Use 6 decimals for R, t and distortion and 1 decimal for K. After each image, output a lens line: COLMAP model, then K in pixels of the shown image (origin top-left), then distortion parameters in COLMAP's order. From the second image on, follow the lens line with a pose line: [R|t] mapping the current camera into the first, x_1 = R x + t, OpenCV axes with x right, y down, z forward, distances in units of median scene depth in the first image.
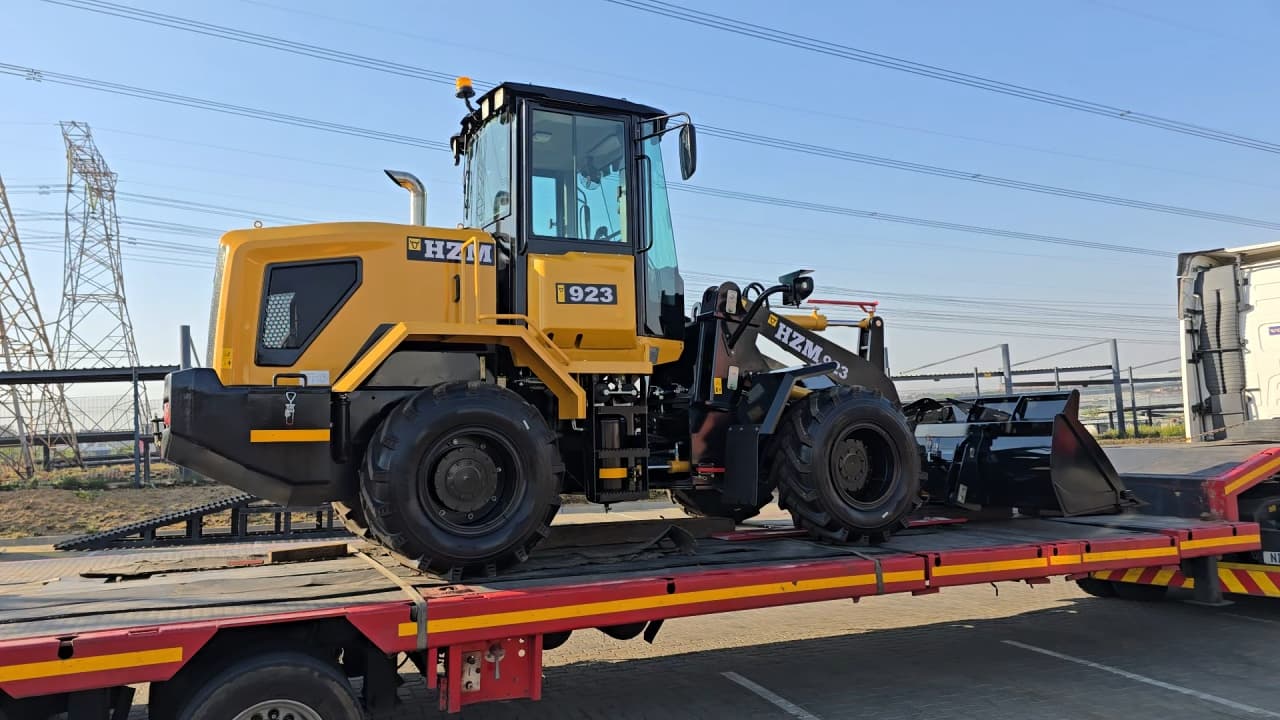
lens RADIAL K [[964.2, 0, 638.7], [0, 964.2, 336.1], [0, 0, 1]] dist [0.024966, -0.009075]
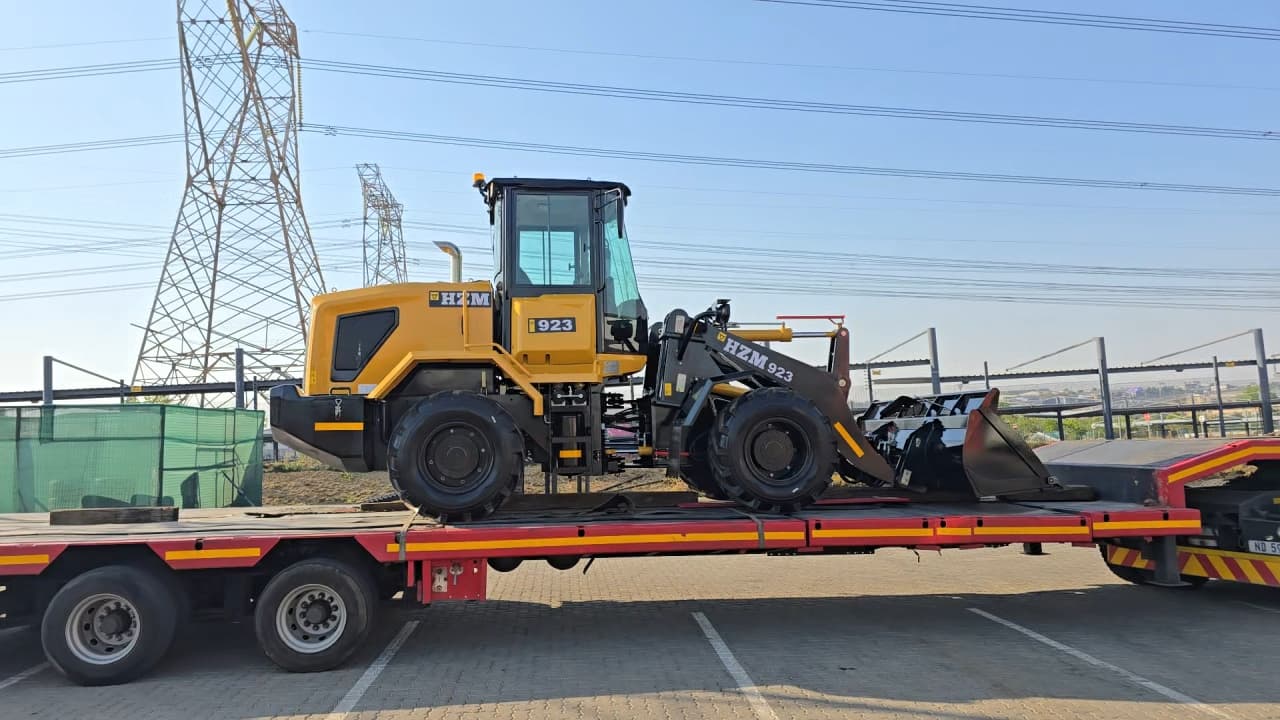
lens RADIAL K [[1000.2, 0, 610.7], [0, 1000.2, 328.6], [0, 0, 1]] dist [0.039418, -0.006409]
pose [[0.945931, -0.031433, -0.322841, 0.470639], [0.031550, 0.999490, -0.004872, -0.027785], [0.322830, -0.005577, 0.946441, -0.325129]]
